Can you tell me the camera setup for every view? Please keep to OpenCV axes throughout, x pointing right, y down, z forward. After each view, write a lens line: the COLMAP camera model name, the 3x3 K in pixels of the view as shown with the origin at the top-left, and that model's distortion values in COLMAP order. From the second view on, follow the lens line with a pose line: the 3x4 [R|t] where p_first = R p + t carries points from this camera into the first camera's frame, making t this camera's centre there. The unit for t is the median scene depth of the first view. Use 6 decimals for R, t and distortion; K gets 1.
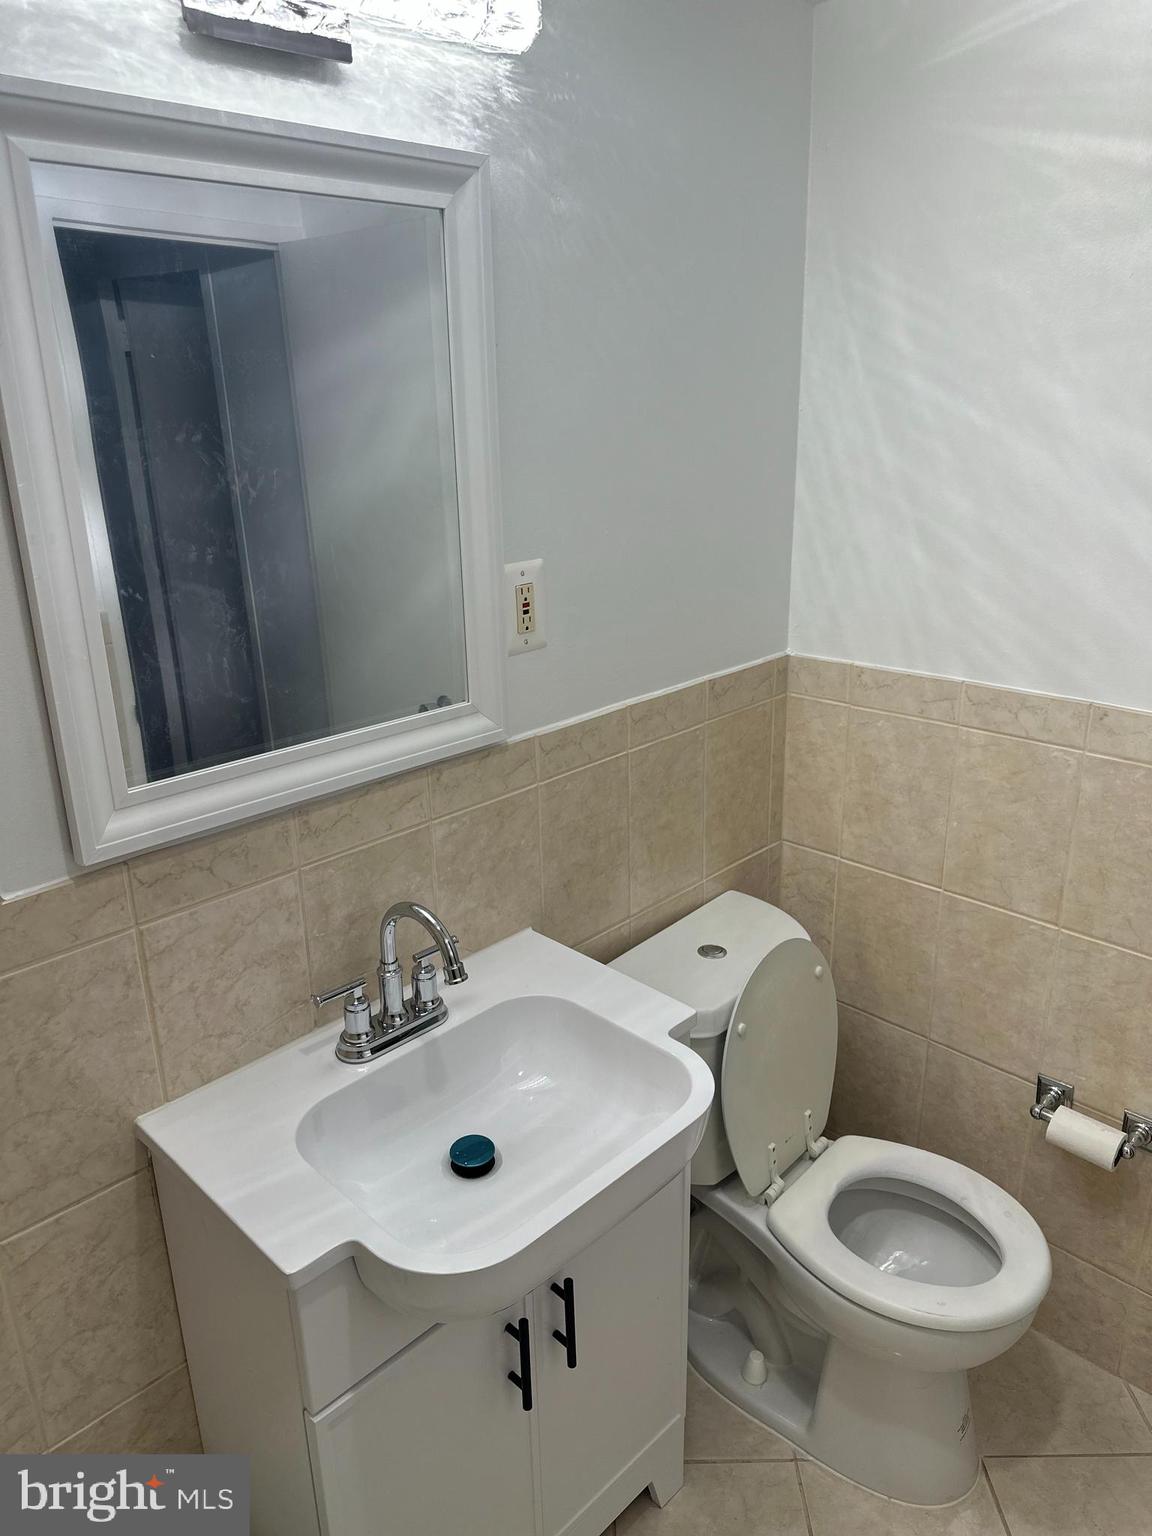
lens RADIAL K [[1060.8, 0, 569.5], [0, 1060.8, 756.1], [0, 0, 1]] dist [0.105714, -0.136413]
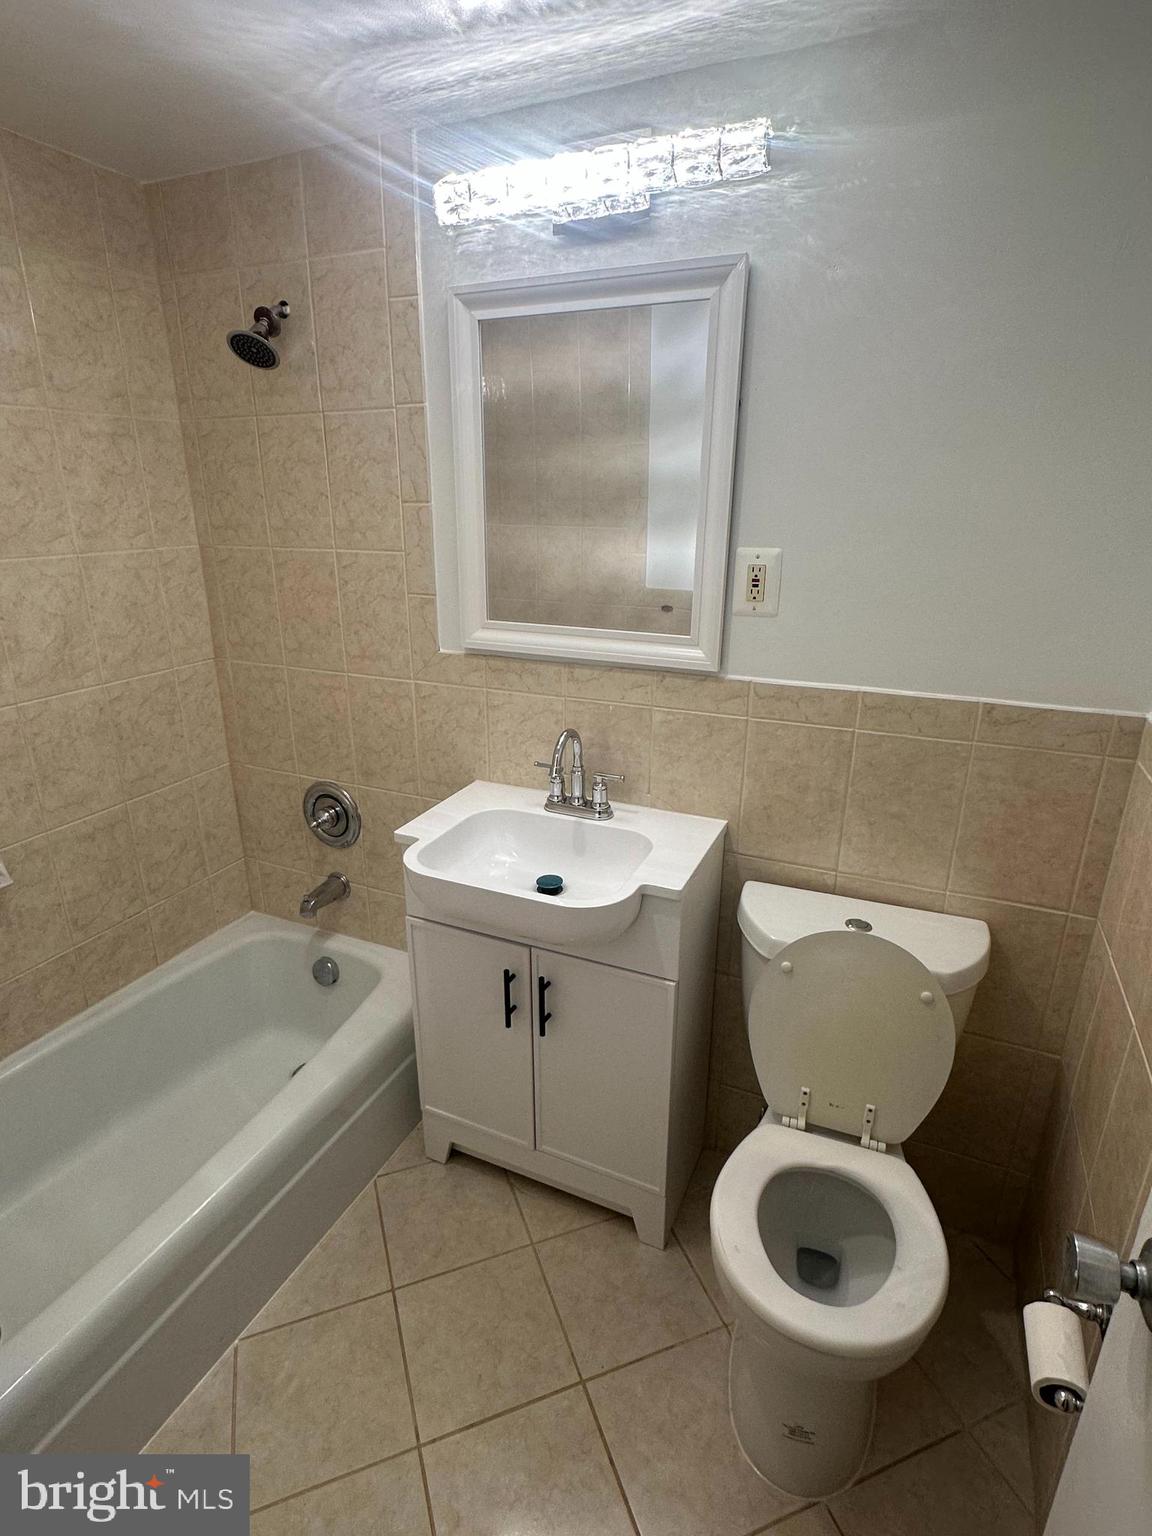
lens RADIAL K [[796.6, 0, 576.0], [0, 796.6, 768.0], [0, 0, 1]] dist [-0.002249, 0.000112]
pose [[0.356294, 0.326191, -0.875588, 0.847239], [-0.310840, 0.925090, 0.218145, -0.071814], [0.881154, 0.194444, 0.430997, 0.410574]]
